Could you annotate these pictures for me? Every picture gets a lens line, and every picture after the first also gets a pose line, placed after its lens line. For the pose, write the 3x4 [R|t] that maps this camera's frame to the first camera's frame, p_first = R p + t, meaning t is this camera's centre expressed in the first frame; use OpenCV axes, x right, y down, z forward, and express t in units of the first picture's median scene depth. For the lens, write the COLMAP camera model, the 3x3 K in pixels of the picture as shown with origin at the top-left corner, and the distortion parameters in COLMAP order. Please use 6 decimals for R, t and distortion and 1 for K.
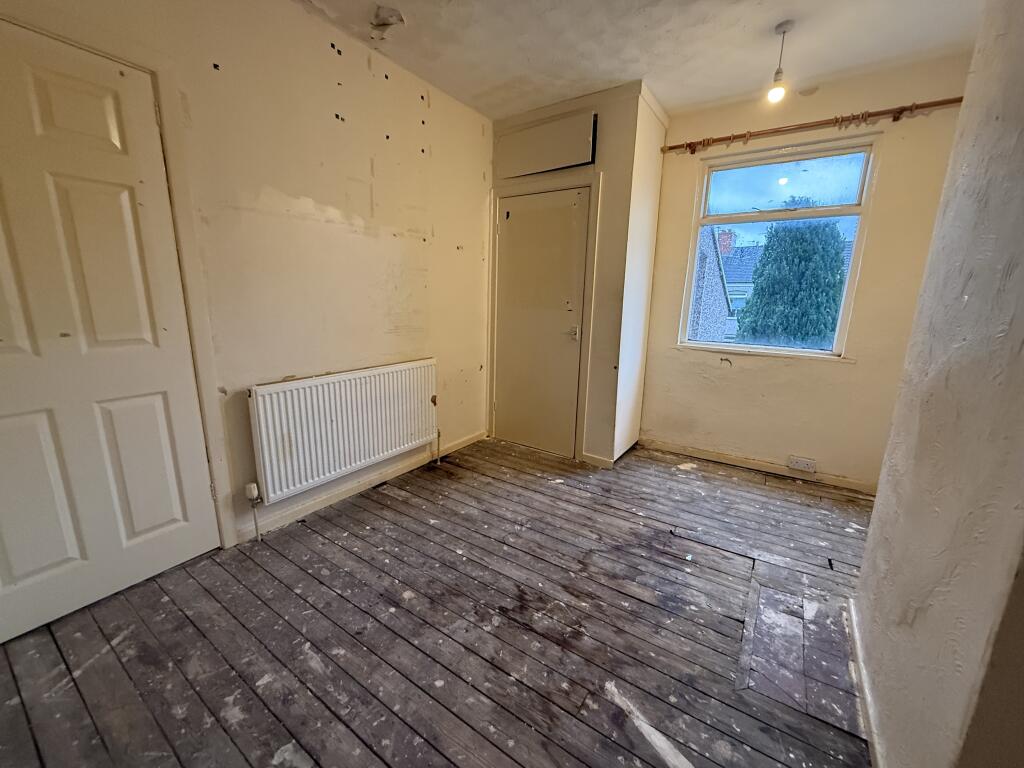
lens RADIAL K [[407.6, 0, 509.5], [0, 407.6, 384.9], [0, 0, 1]] dist [-0.001905, 0.000199]
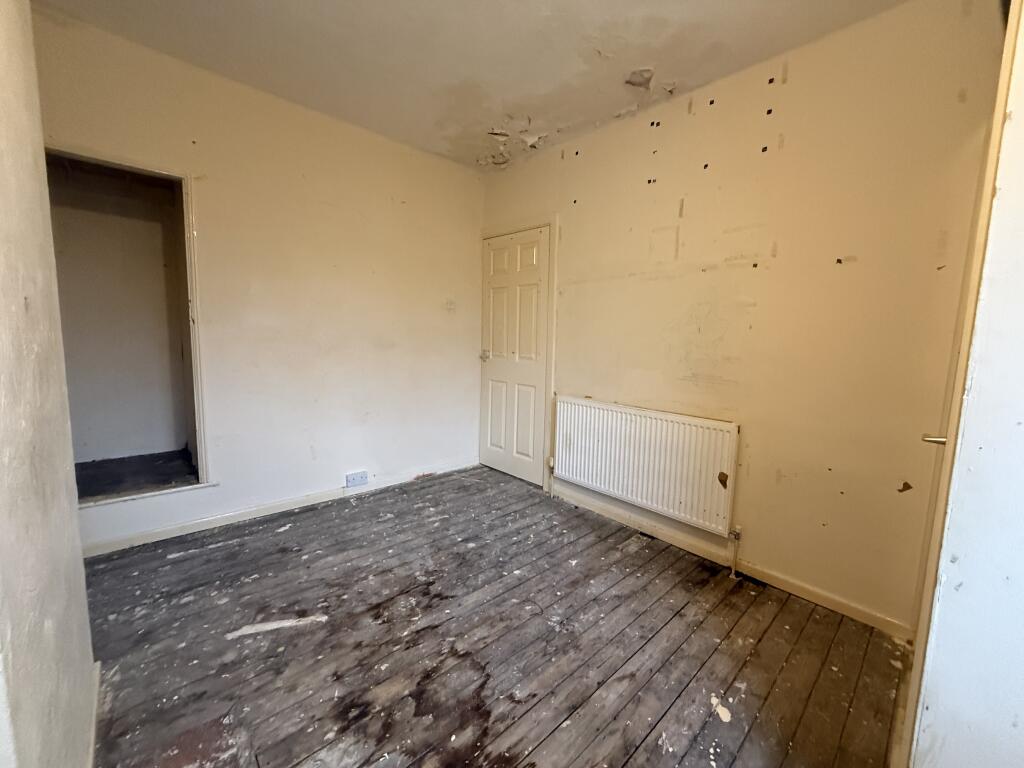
lens RADIAL K [[407.6, 0, 509.5], [0, 407.6, 384.9], [0, 0, 1]] dist [-0.001905, 0.000199]
pose [[-0.230633, 0.090672, -0.968807, 0.899254], [-0.240332, 0.959494, 0.147013, -0.212682], [0.942894, 0.266741, -0.199500, 1.119297]]
